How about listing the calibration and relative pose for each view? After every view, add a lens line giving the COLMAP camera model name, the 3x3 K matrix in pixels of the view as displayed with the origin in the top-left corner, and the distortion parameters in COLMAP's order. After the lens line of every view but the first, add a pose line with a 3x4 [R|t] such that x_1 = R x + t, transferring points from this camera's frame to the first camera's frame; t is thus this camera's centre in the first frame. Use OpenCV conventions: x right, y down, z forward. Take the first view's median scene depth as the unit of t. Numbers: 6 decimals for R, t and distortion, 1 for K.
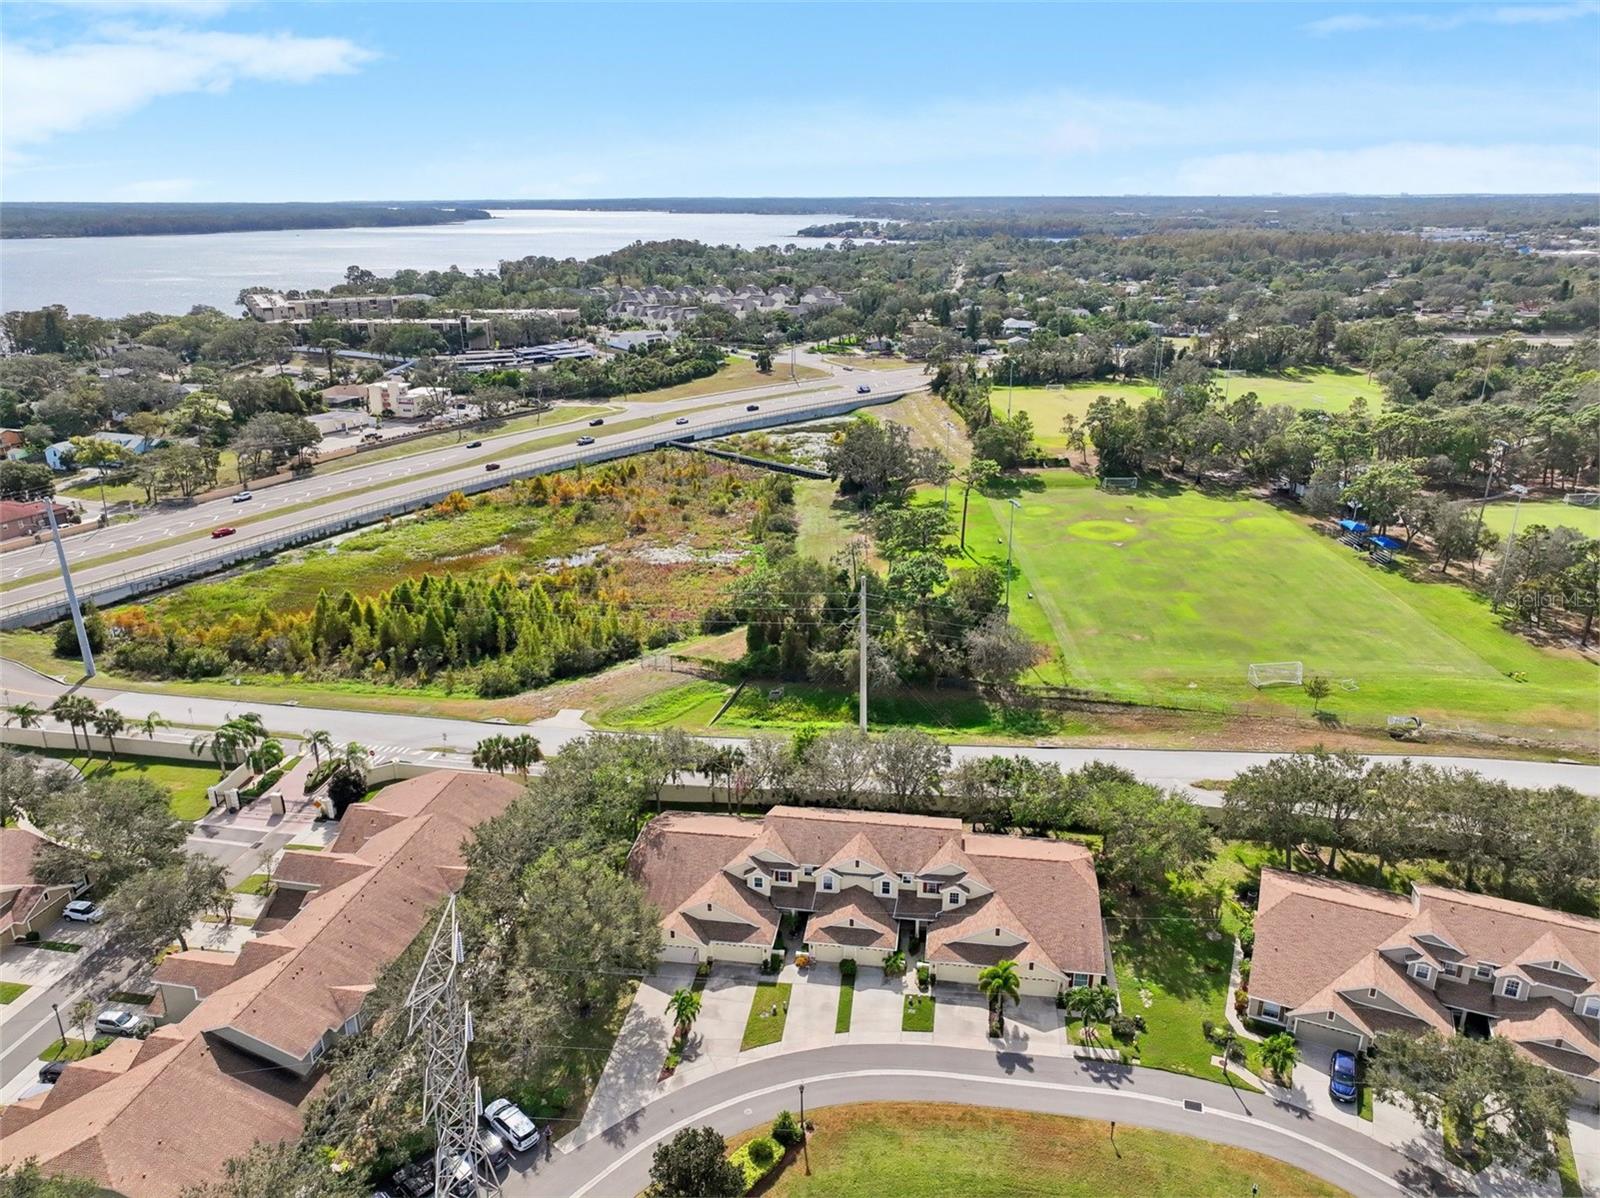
lens RADIAL K [[1124.4, 0, 800.0], [0, 1124.4, 599.0], [0, 0, 1]] dist [0.008173, 0.003948]
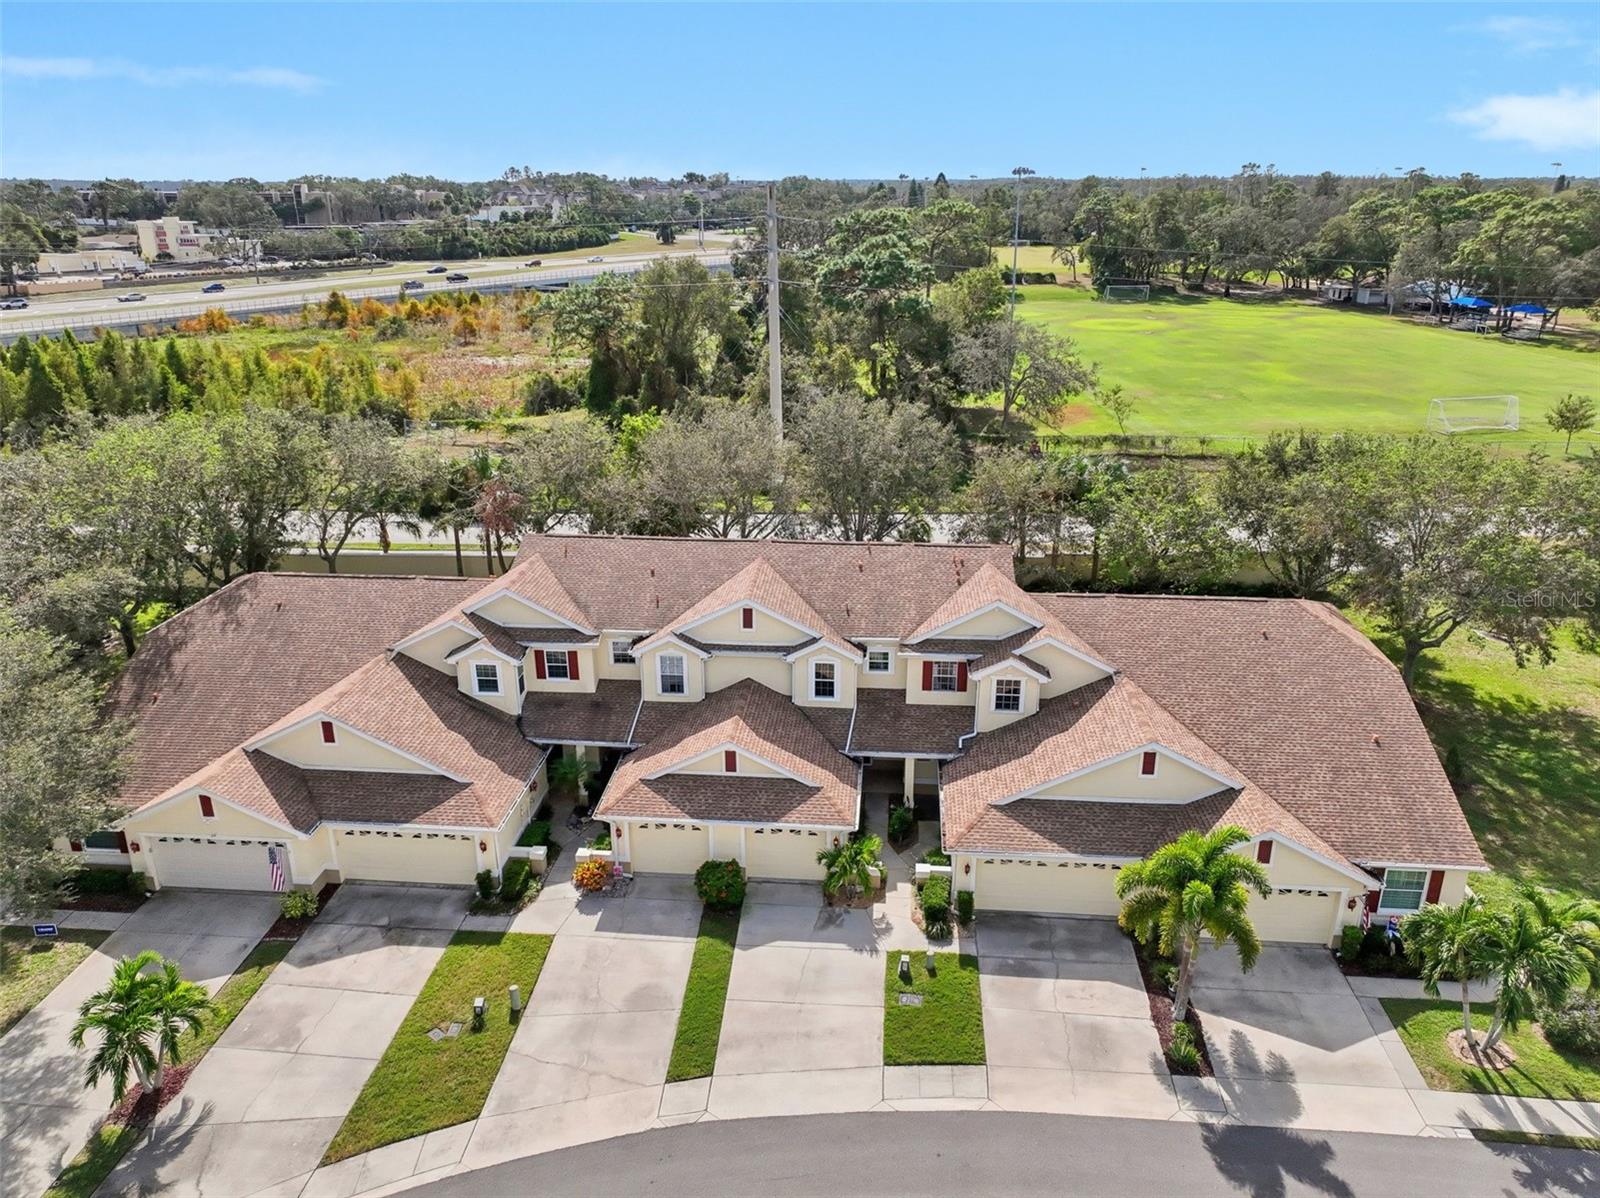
lens RADIAL K [[1136.6, 0, 800.0], [0, 1136.6, 599.0], [0, 0, 1]] dist [0.004848, 0.005749]
pose [[0.998055, -0.016675, 0.060074, 0.045764], [0.016653, 0.999861, 0.000869, 0.229042], [-0.060080, 0.000133, 0.998194, 0.619638]]
